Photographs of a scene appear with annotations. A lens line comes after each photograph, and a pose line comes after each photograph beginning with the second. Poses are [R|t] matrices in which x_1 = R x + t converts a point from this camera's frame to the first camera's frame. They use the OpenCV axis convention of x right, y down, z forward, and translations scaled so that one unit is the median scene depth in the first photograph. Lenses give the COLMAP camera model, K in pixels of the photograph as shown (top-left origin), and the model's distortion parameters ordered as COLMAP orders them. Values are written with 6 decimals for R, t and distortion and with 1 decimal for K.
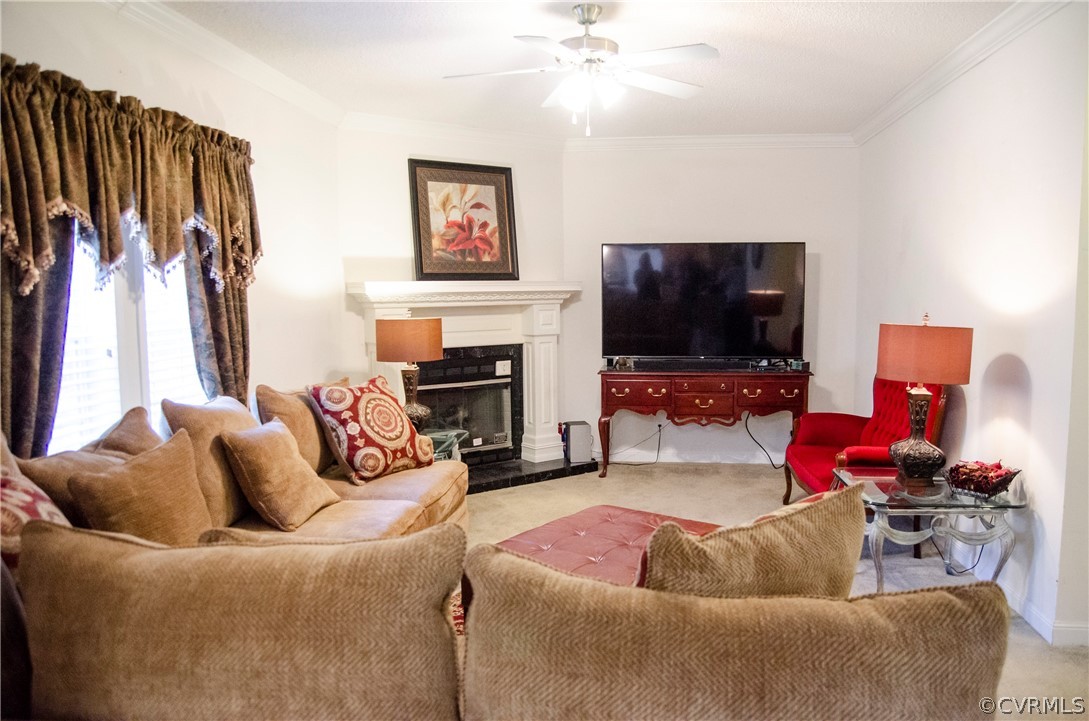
lens RADIAL K [[793.7, 0, 544.5], [0, 793.7, 360.5], [0, 0, 1]] dist [-0.127214, 0.127401]
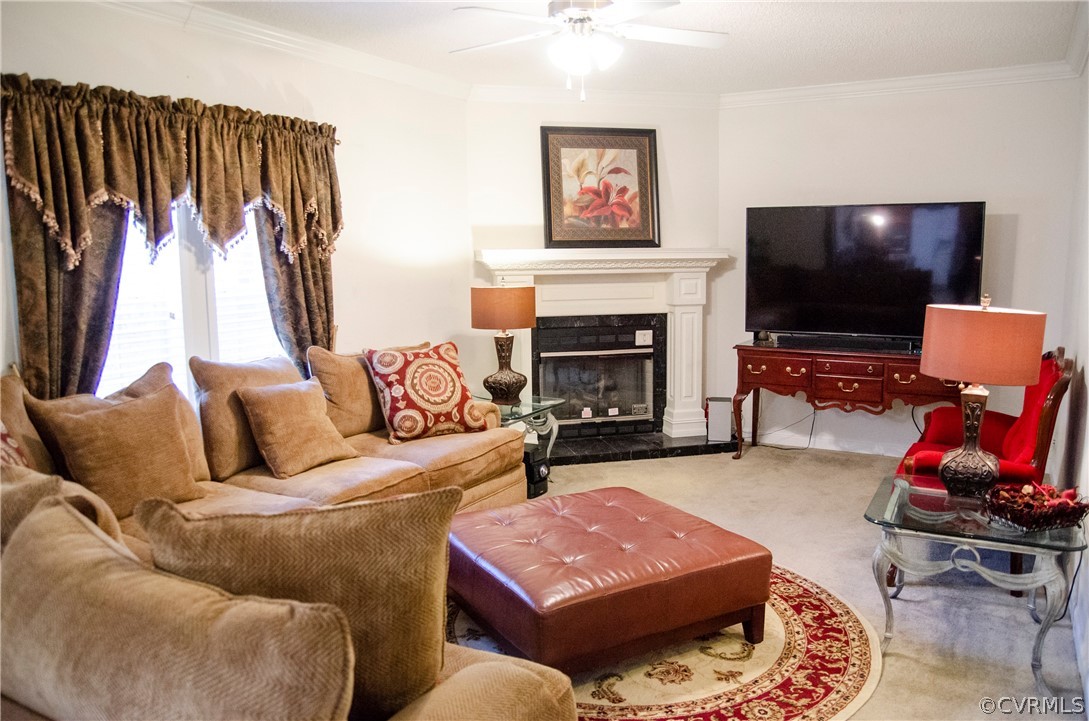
lens RADIAL K [[809.9, 0, 550.1], [0, 809.9, 363.3], [0, 0, 1]] dist [-0.124559, 0.119268]
pose [[0.923167, 0.050818, -0.381024, 0.354407], [-0.031513, 0.997892, 0.056739, -0.019343], [0.383104, -0.040372, 0.922822, 0.067953]]
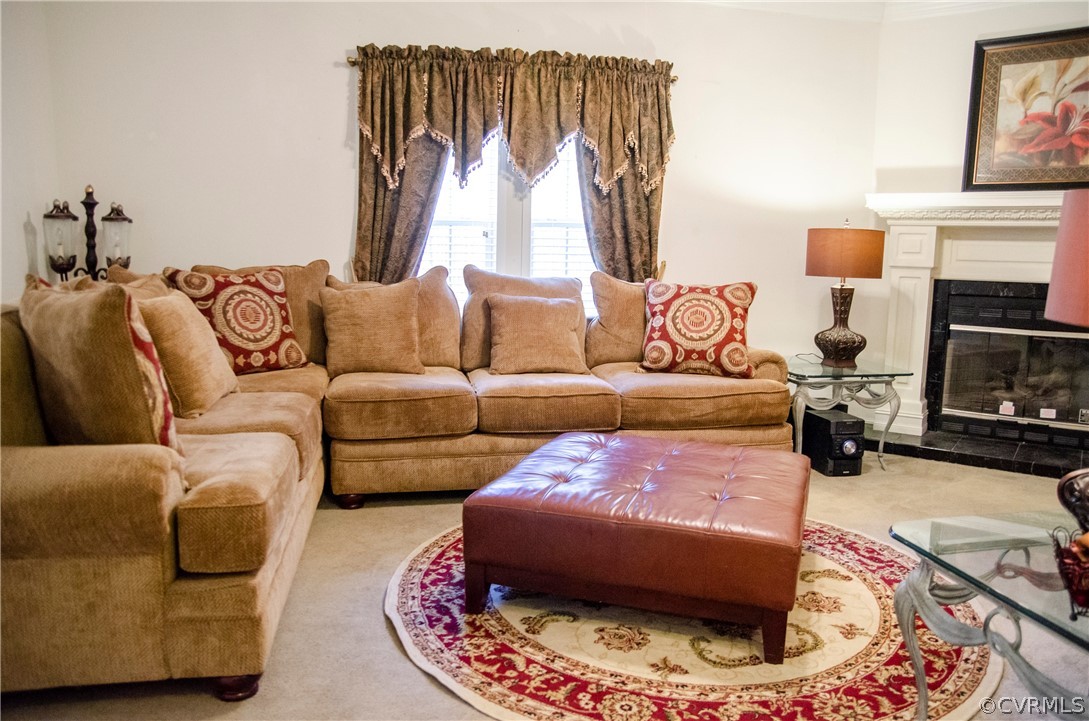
lens RADIAL K [[809.9, 0, 550.1], [0, 809.9, 363.3], [0, 0, 1]] dist [-0.124559, 0.119268]
pose [[0.324321, 0.149470, -0.934063, 0.706082], [-0.104984, 0.987025, 0.121493, 0.024904], [0.940103, 0.058659, 0.335805, 0.492865]]
